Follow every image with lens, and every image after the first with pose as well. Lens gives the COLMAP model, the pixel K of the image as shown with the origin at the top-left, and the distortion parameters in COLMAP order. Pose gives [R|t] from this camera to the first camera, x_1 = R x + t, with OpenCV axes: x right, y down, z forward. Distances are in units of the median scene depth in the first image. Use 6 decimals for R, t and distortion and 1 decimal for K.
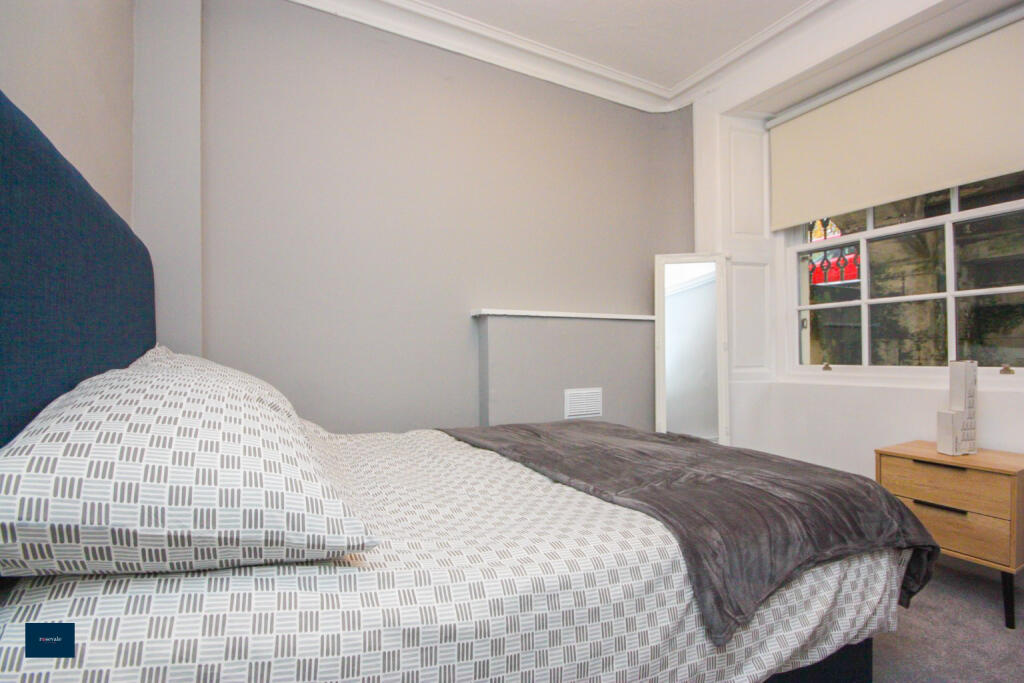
lens RADIAL K [[474.7, 0, 507.8], [0, 474.7, 349.3], [0, 0, 1]] dist [0.007956, -0.009421]
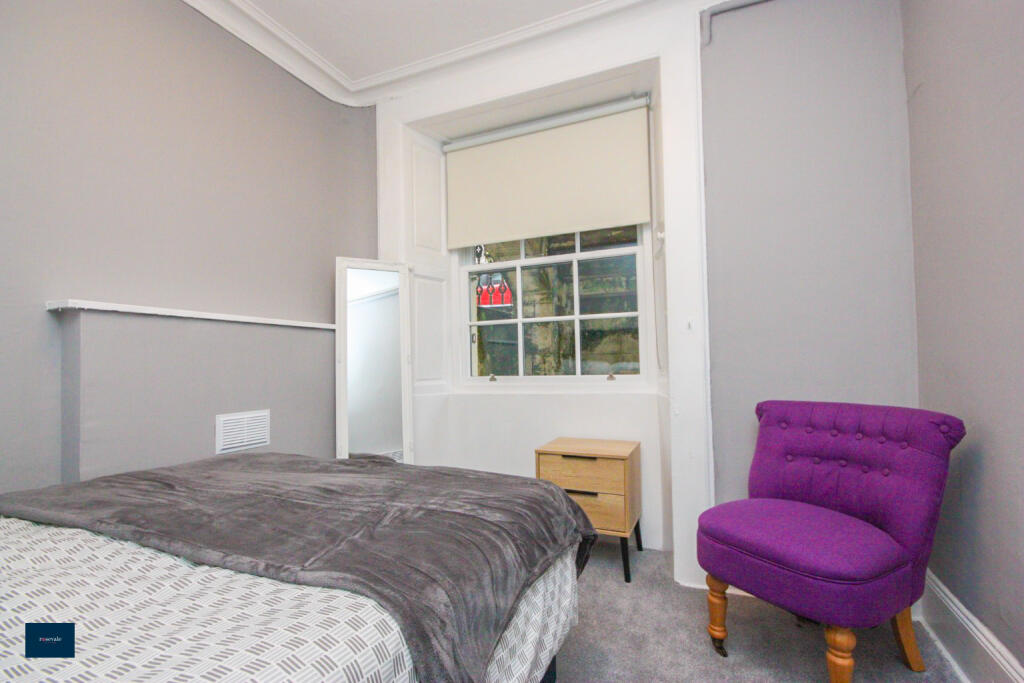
lens RADIAL K [[474.7, 0, 507.8], [0, 474.7, 349.3], [0, 0, 1]] dist [0.007956, -0.009421]
pose [[0.783993, 0.014768, 0.620594, 0.023032], [0.005357, 0.999519, -0.030553, 0.008886], [-0.620747, 0.027278, 0.783536, 0.205960]]
